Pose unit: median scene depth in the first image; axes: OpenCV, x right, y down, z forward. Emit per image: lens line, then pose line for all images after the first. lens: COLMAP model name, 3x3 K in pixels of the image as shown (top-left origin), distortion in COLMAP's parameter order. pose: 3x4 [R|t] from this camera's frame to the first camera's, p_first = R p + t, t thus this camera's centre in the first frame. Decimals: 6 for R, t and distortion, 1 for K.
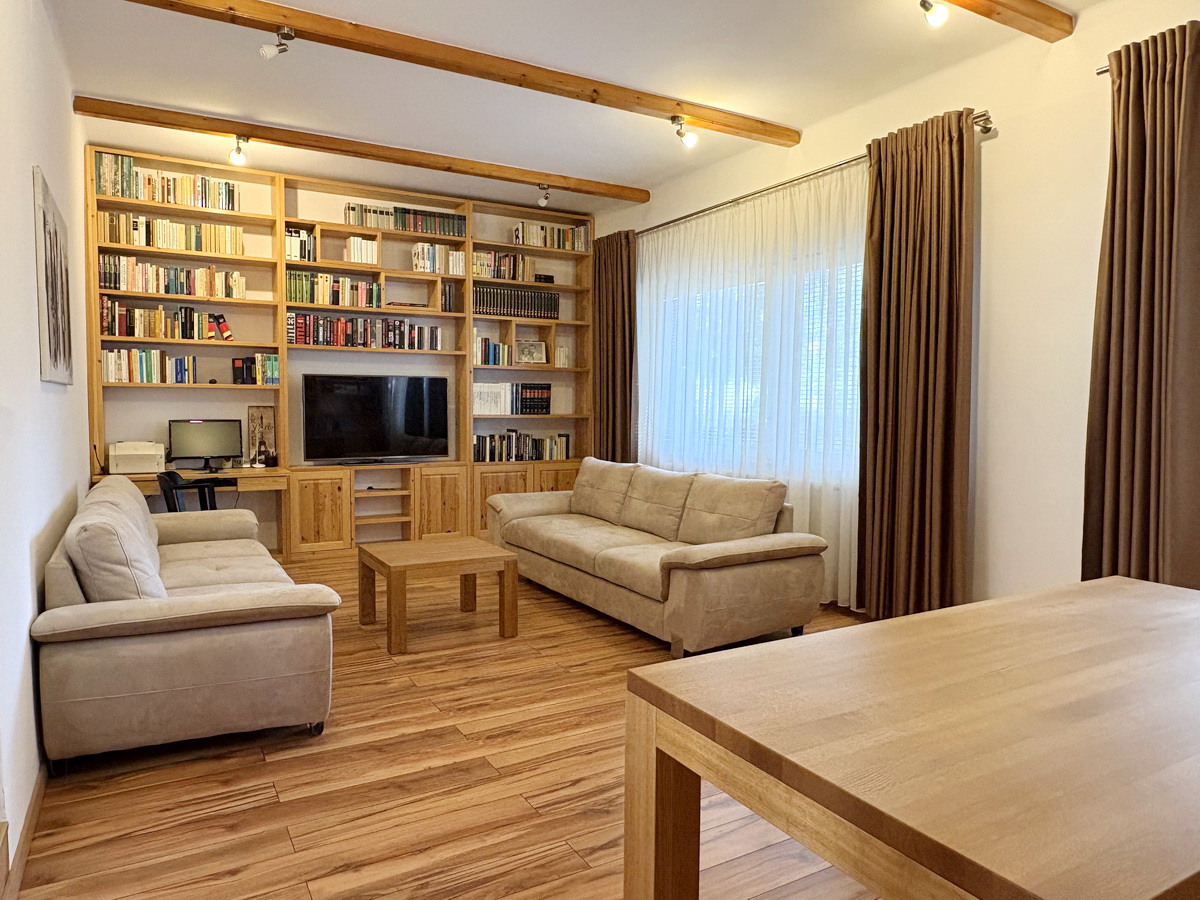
lens RADIAL K [[793.4, 0, 600.0], [0, 793.4, 450.0], [0, 0, 1]] dist [0.000641, -0.000070]
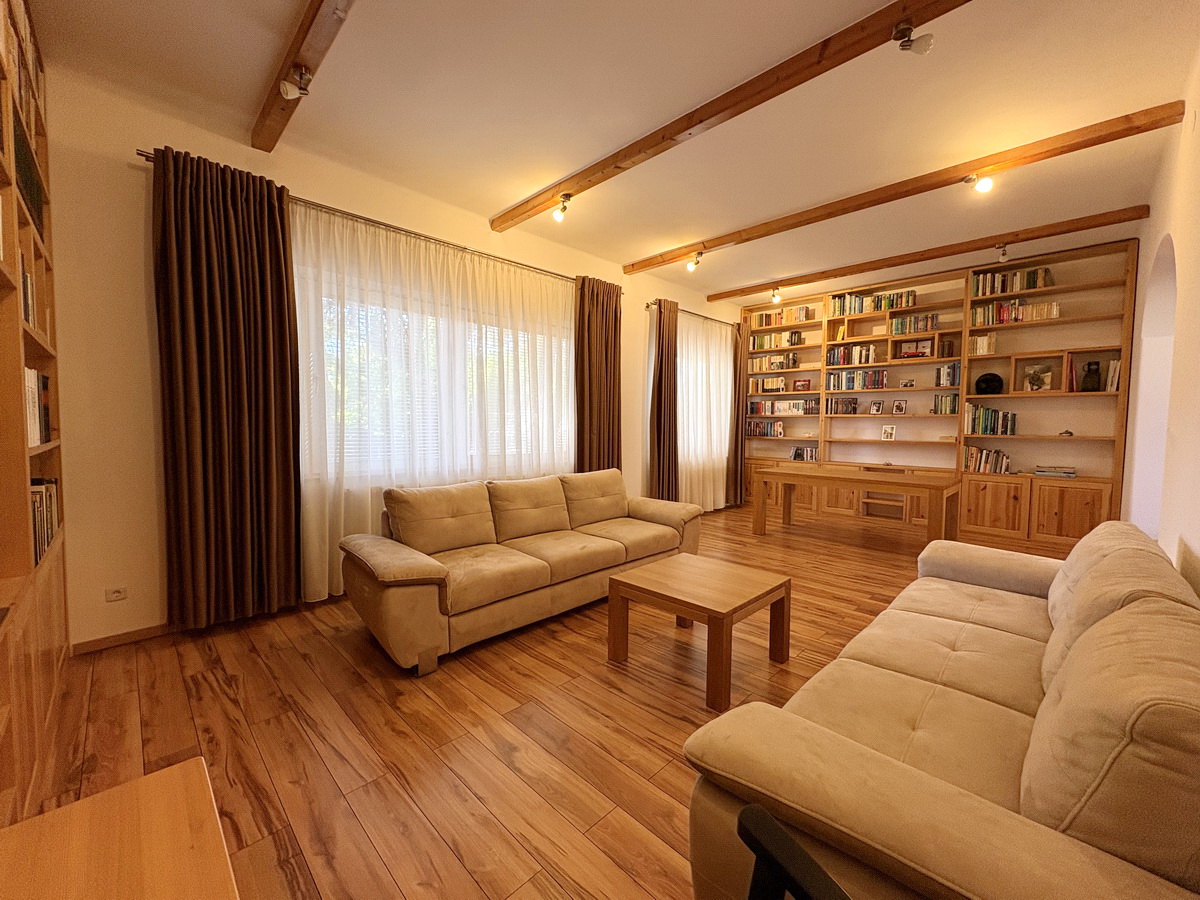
lens RADIAL K [[480.2, 0, 600.0], [0, 480.2, 450.0], [0, 0, 1]] dist [-0.000768, -0.000040]
pose [[-0.265254, -0.063383, 0.962093, -0.922287], [0.046325, 0.995847, 0.078379, -0.100796], [-0.963065, 0.065360, -0.261216, 1.606735]]
